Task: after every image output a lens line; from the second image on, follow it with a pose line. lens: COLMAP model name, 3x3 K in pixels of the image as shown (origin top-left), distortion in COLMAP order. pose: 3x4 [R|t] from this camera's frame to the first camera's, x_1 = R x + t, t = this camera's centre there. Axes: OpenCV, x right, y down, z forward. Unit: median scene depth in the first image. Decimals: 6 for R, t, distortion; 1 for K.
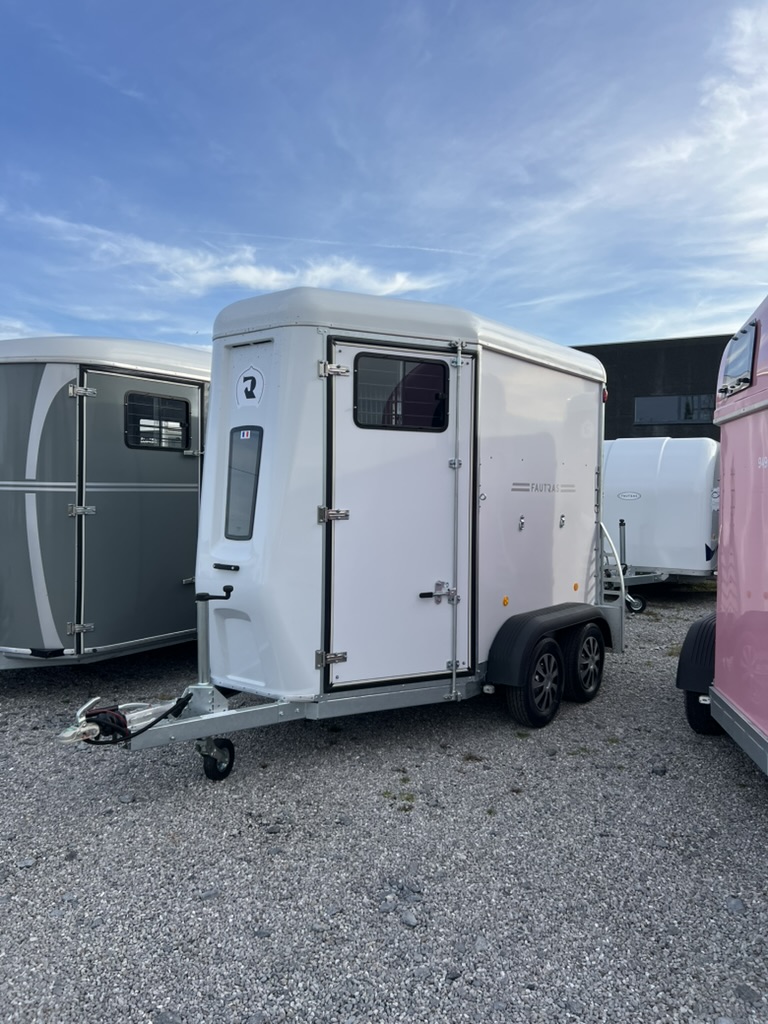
lens RADIAL K [[790.8, 0, 383.3], [0, 790.8, 514.2], [0, 0, 1]] dist [0.035696, -0.004073]
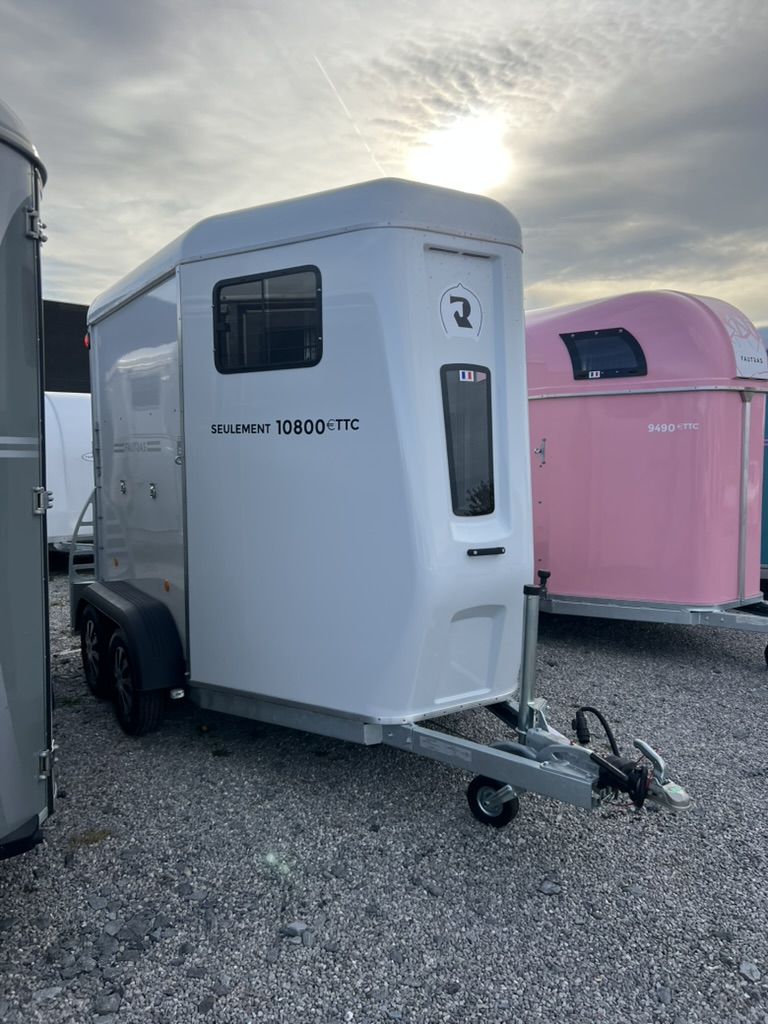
lens RADIAL K [[790.8, 0, 351.1], [0, 790.8, 519.6], [0, 0, 1]] dist [0.035696, -0.004073]
pose [[0.327345, -0.092716, 0.940345, -0.929940], [0.035167, 0.995680, 0.085930, -0.032670], [-0.944250, 0.004940, 0.329191, 0.854582]]
